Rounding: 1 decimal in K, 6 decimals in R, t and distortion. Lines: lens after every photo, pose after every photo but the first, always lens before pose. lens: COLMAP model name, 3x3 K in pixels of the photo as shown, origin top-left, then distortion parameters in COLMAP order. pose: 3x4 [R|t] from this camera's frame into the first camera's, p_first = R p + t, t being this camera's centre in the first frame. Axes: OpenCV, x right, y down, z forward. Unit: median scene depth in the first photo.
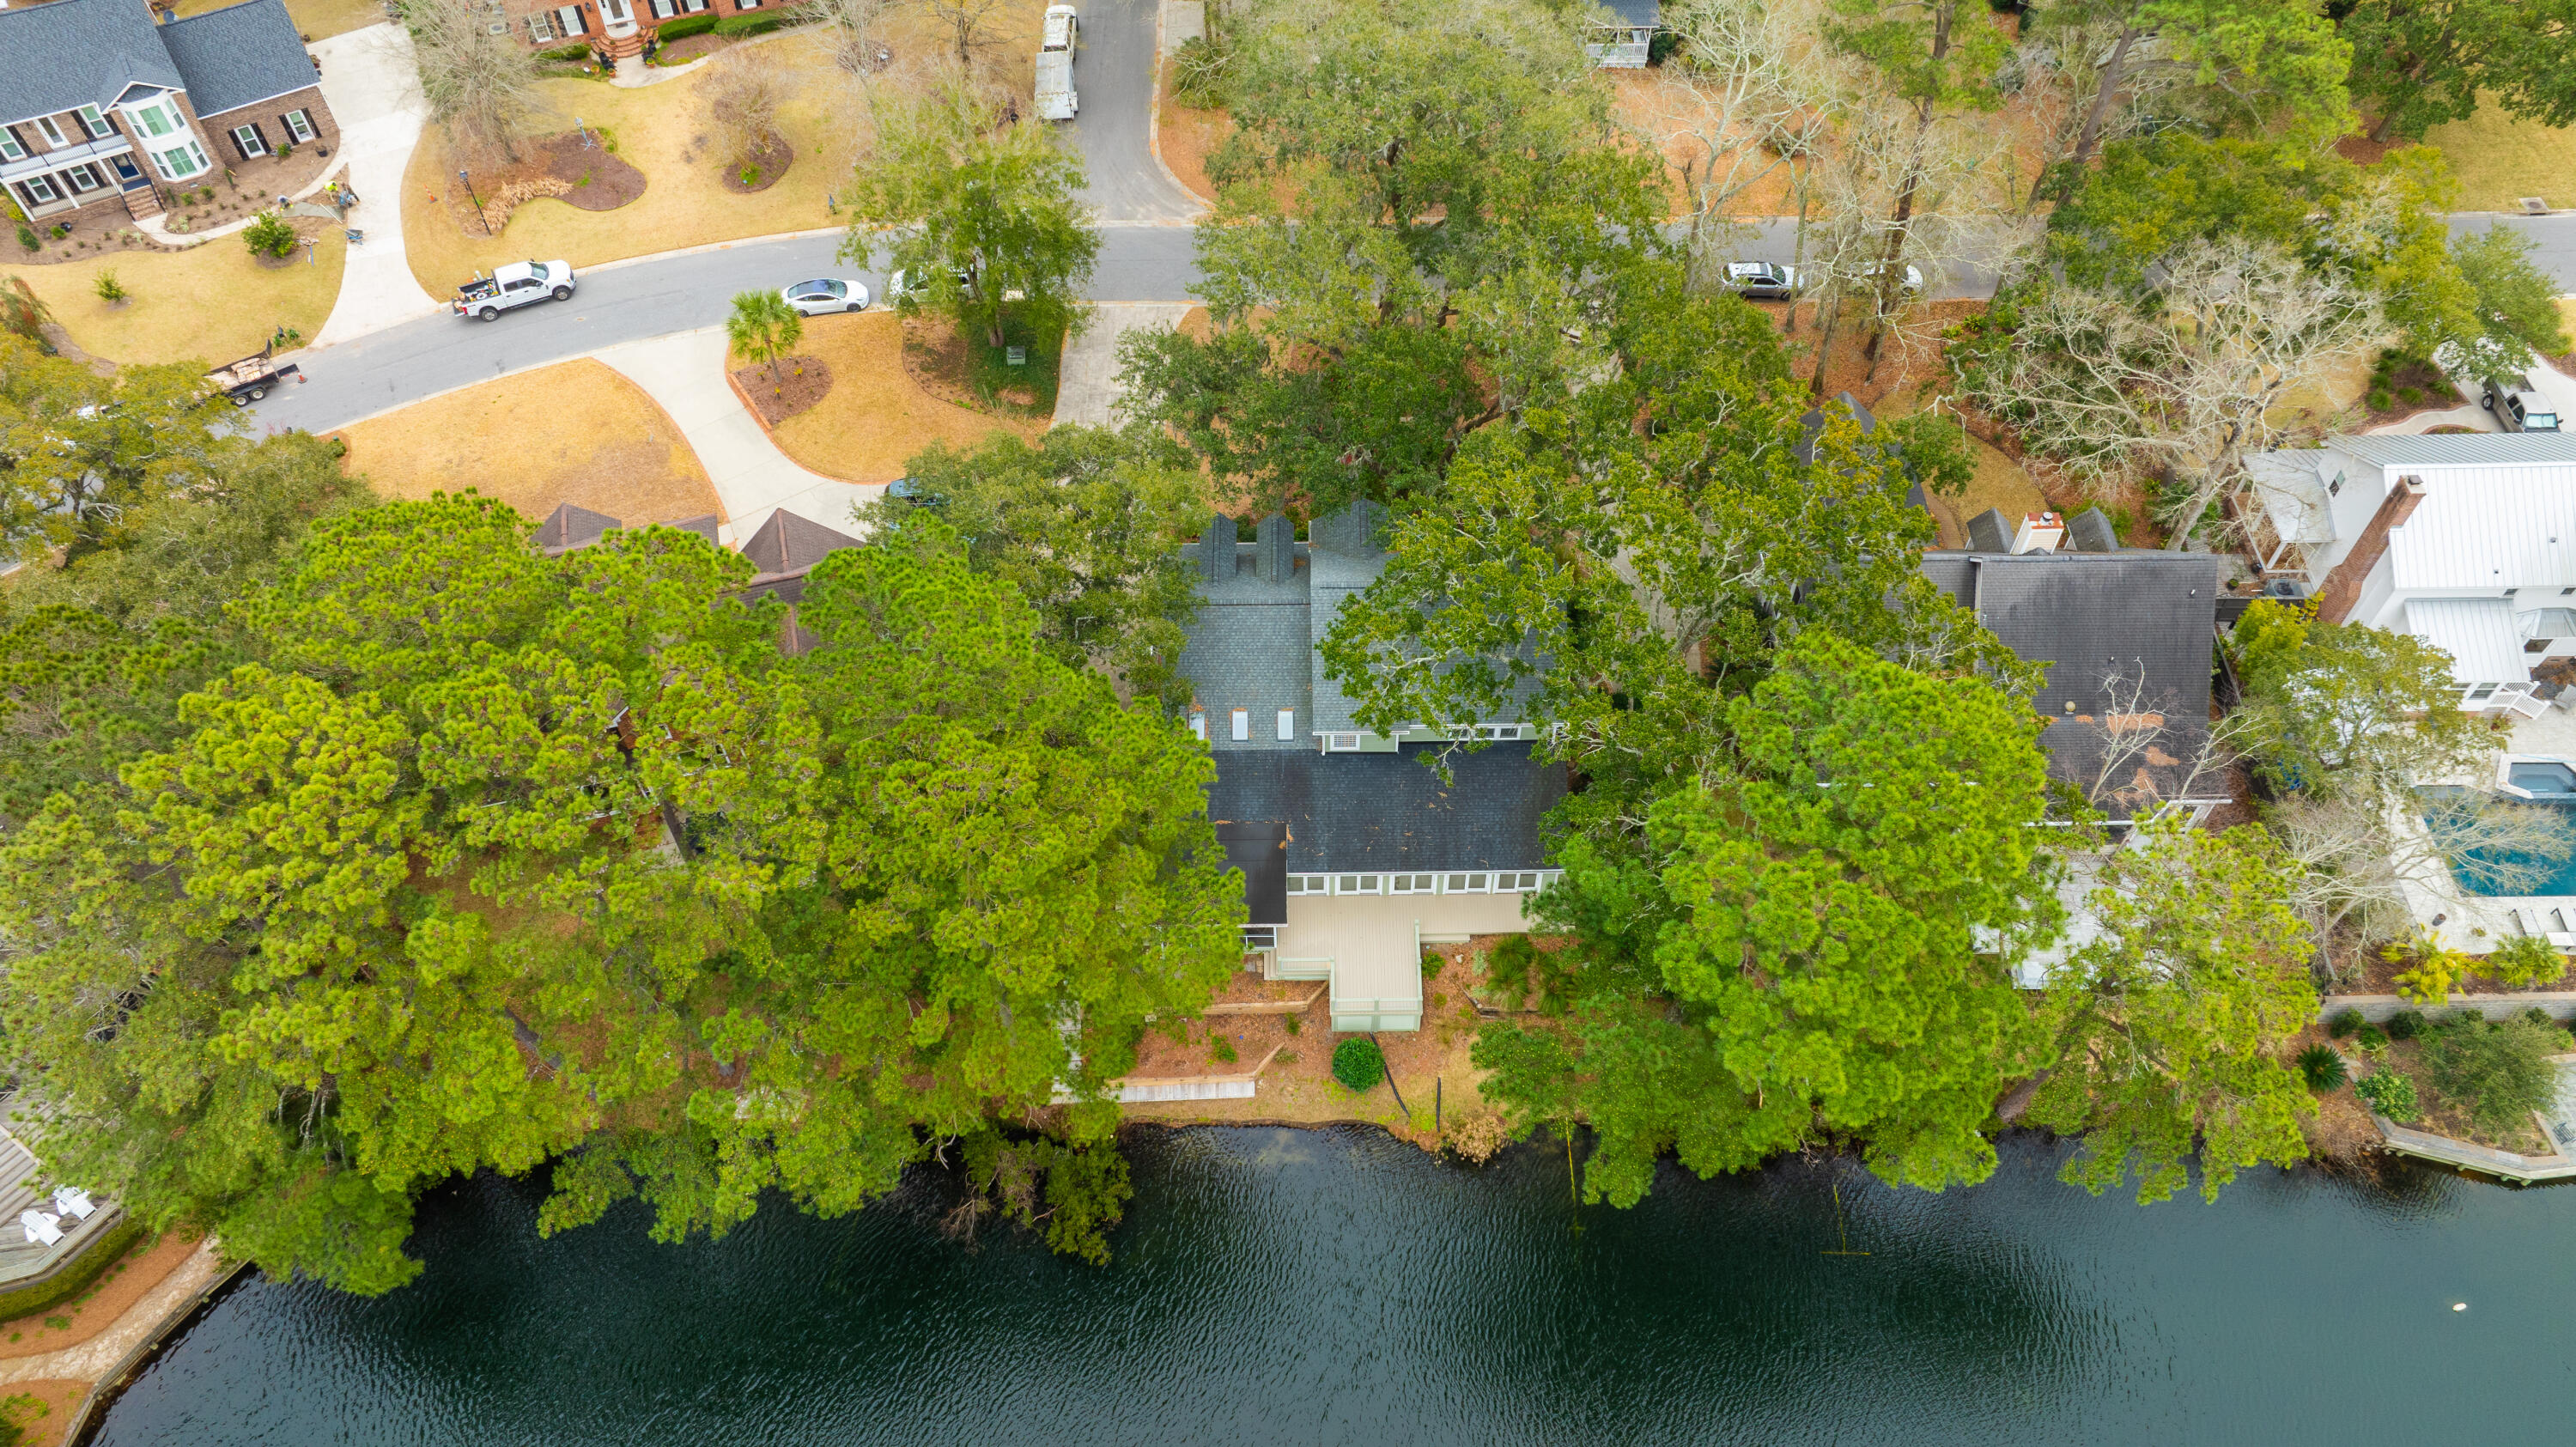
lens RADIAL K [[1808.0, 0, 1295.6], [0, 1808.0, 708.8], [0, 0, 1]] dist [-0.032336, 0.026938]
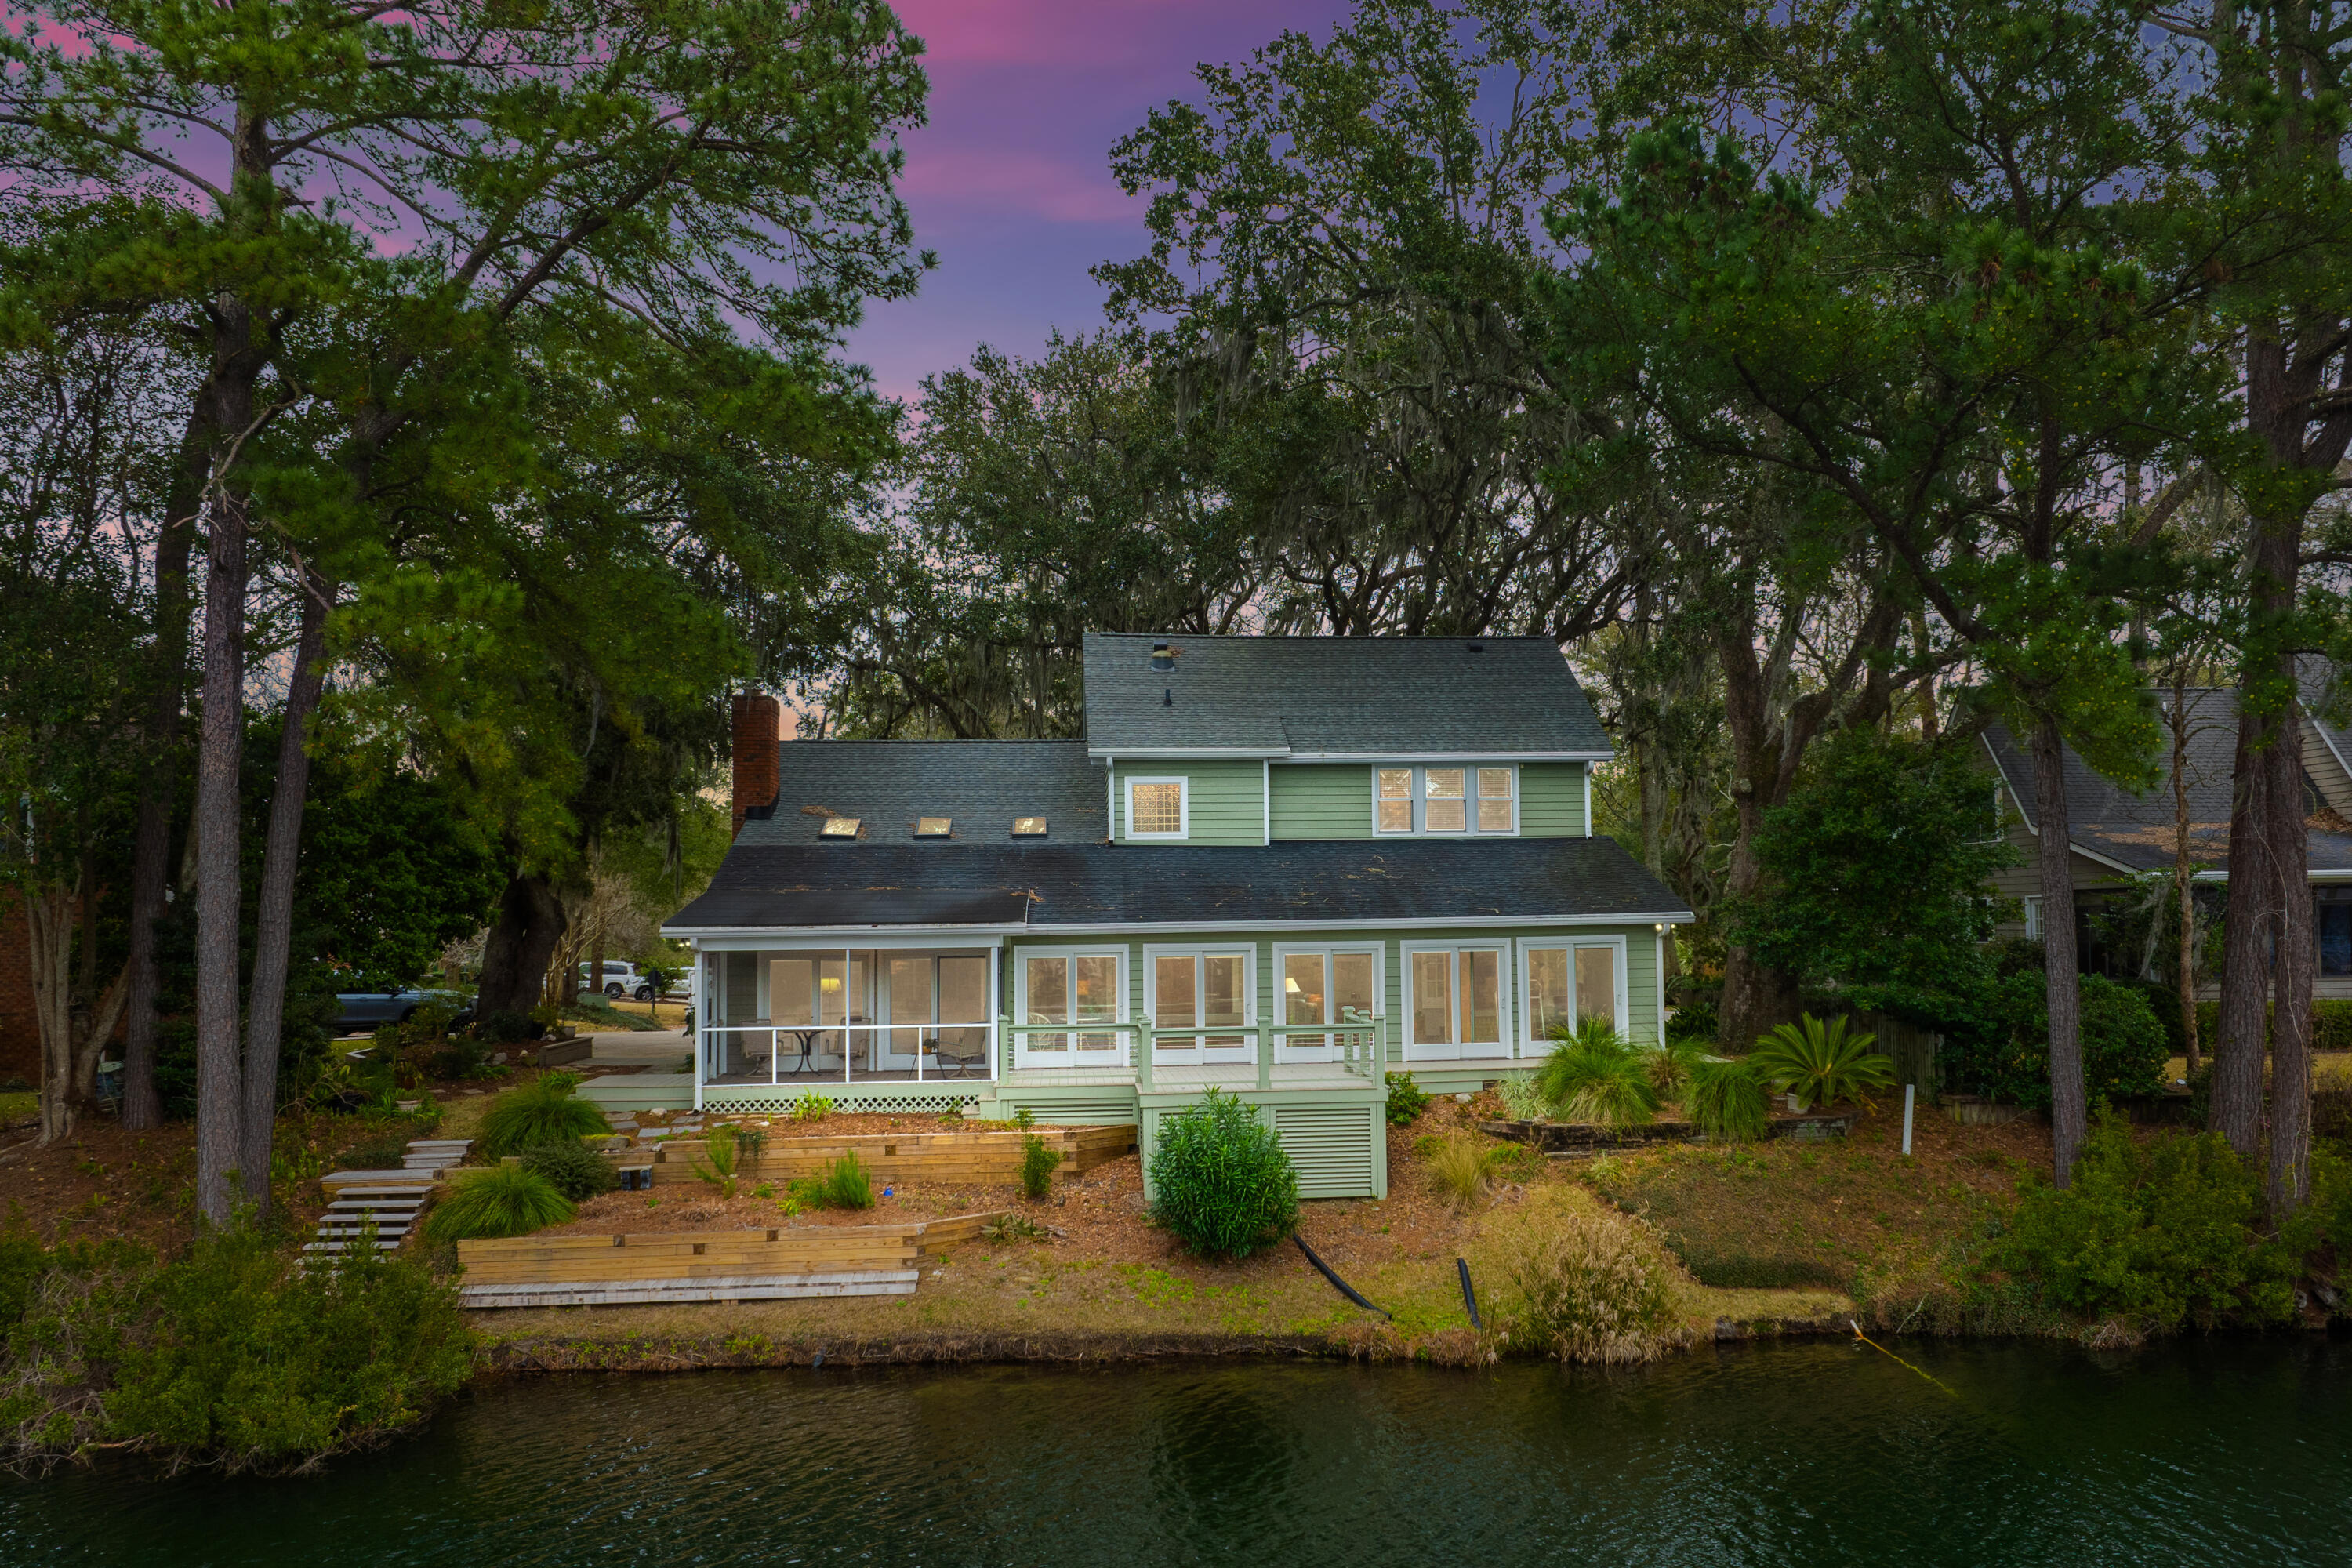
lens RADIAL K [[2141.8, 0, 1260.0], [0, 2141.8, 790.2], [0, 0, 1]] dist [-0.018902, -0.022867]
pose [[0.996047, 0.005961, 0.088631, 0.004723], [0.070389, 0.555676, -0.828414, 0.490030], [-0.054188, 0.831377, 0.553060, 0.700094]]
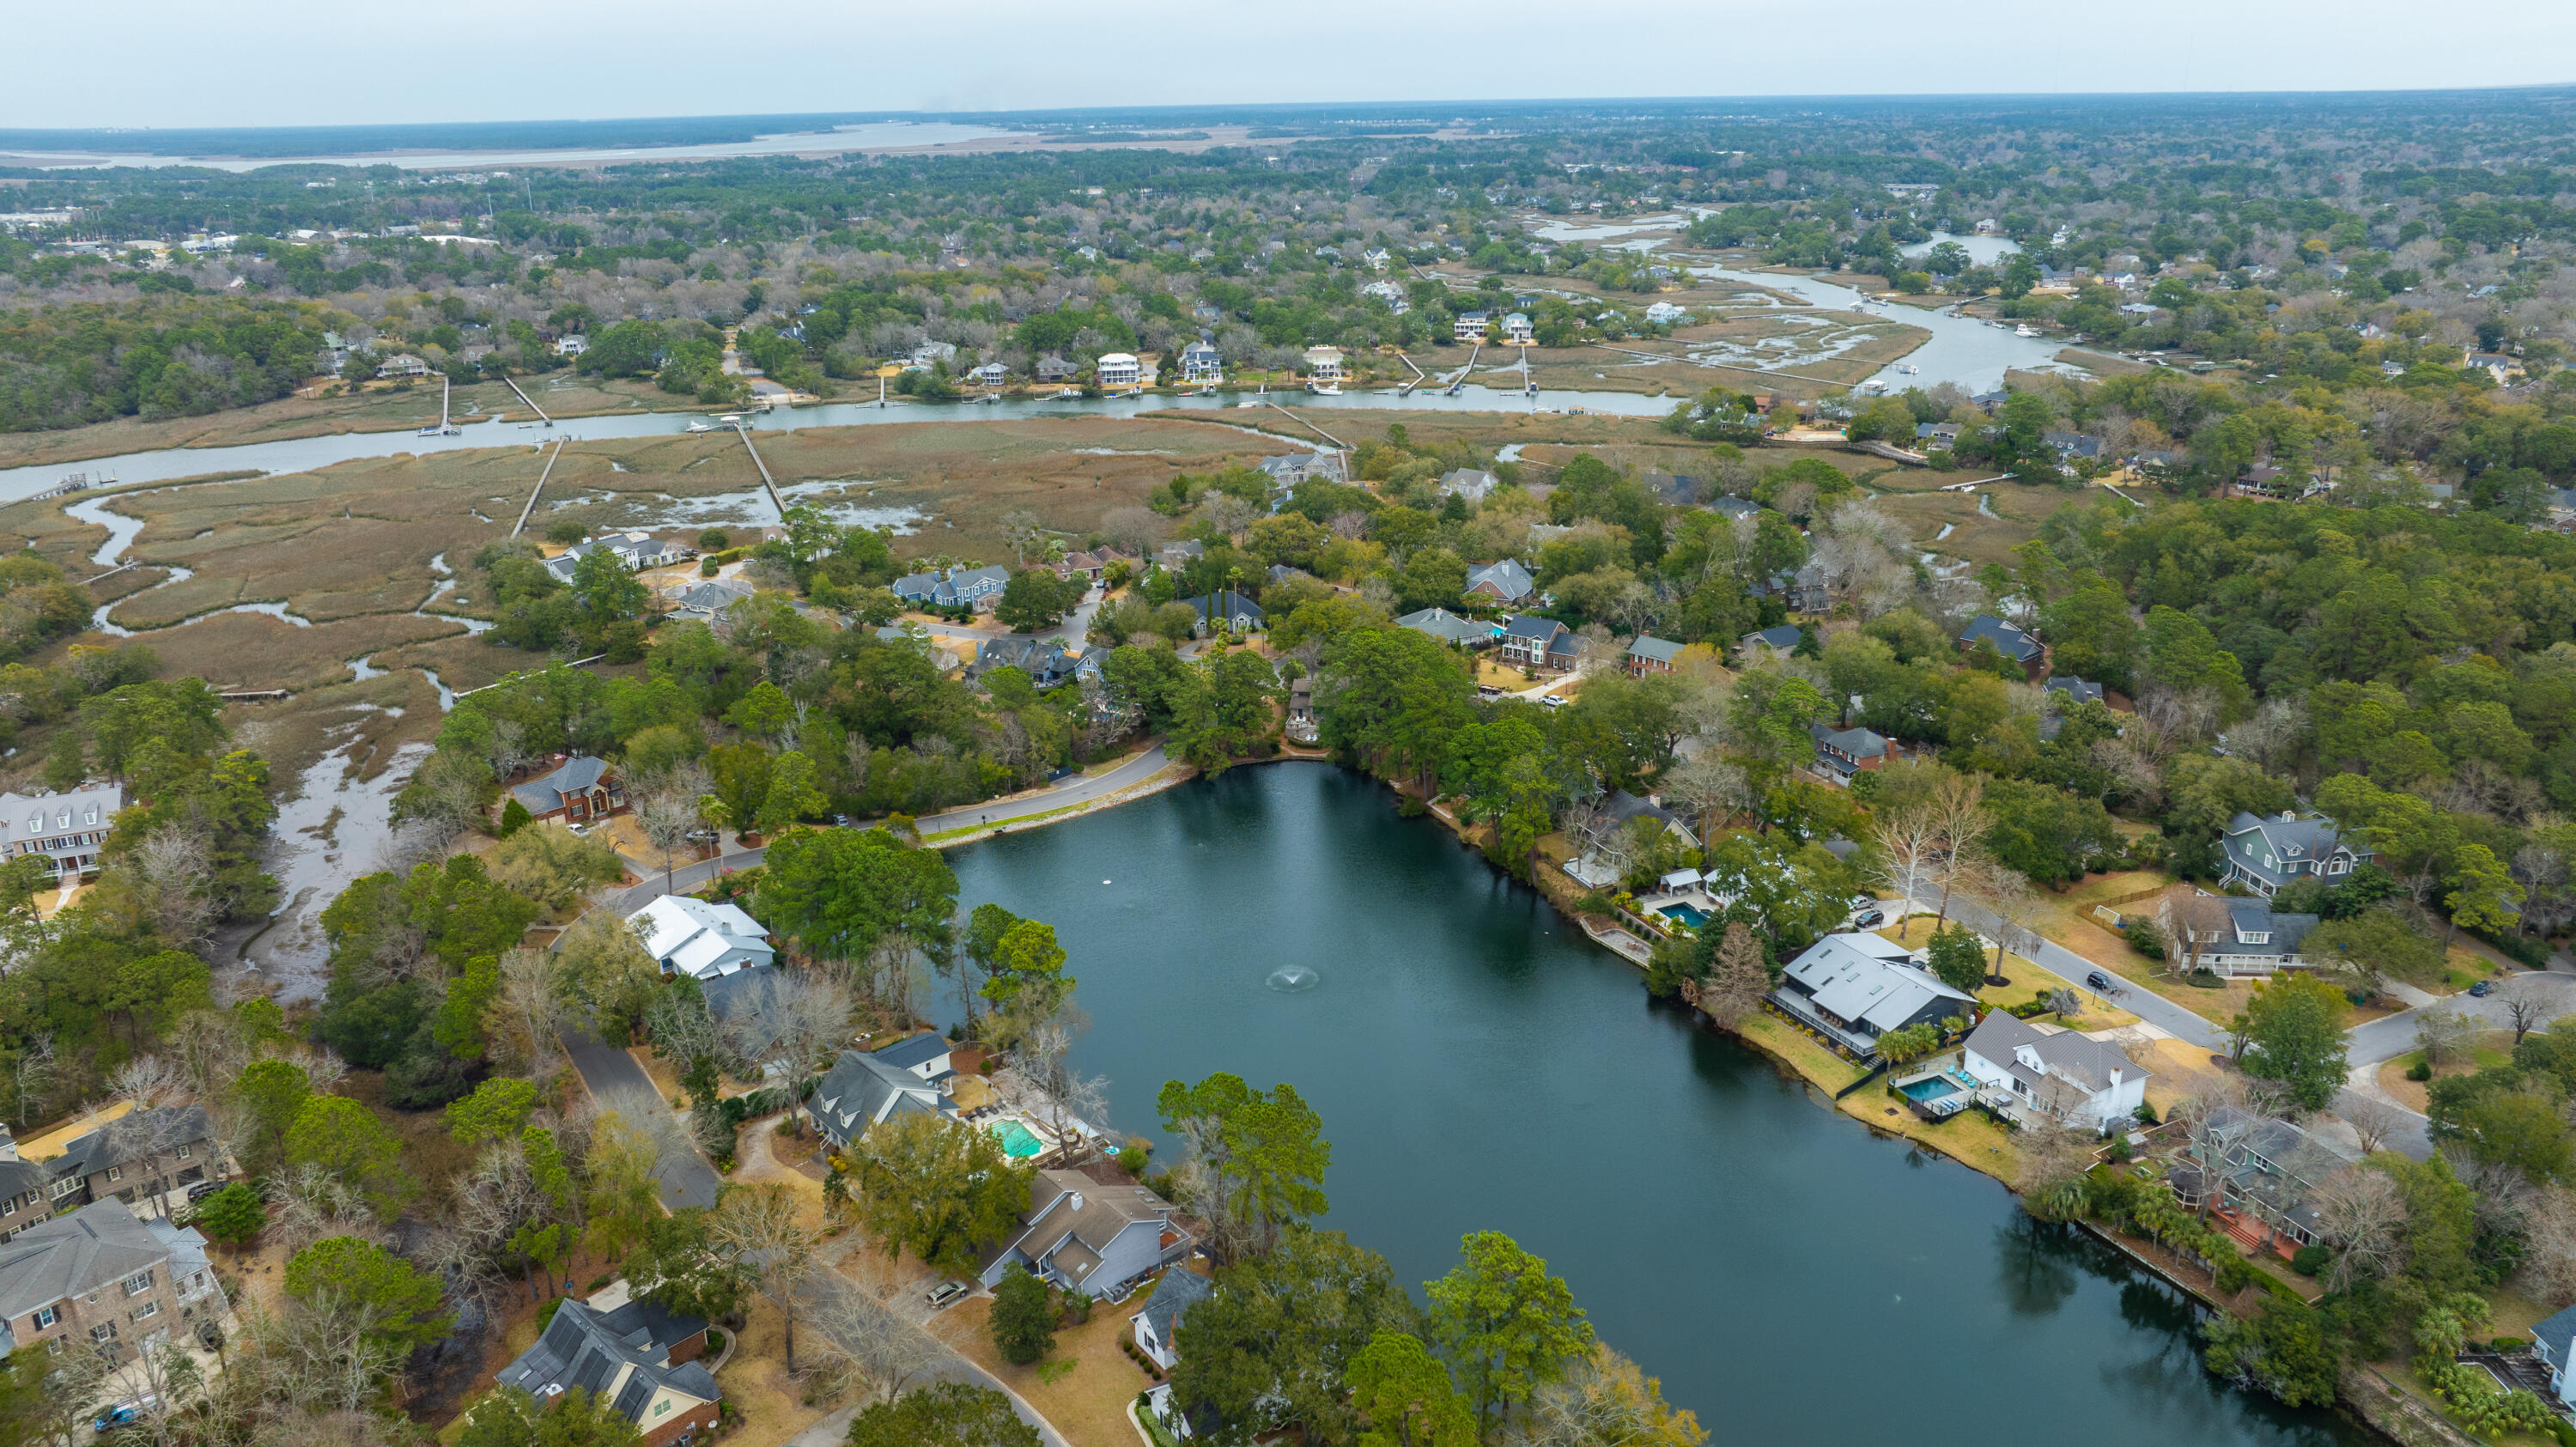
lens RADIAL K [[1808.0, 0, 1283.9], [0, 1808.0, 724.0], [0, 0, 1]] dist [-0.032336, 0.026938]
pose [[0.414015, 0.303954, -0.858023, 3.500971], [-0.714037, 0.693070, -0.099019, 0.775553], [0.564573, 0.653655, 0.503976, -1.590650]]
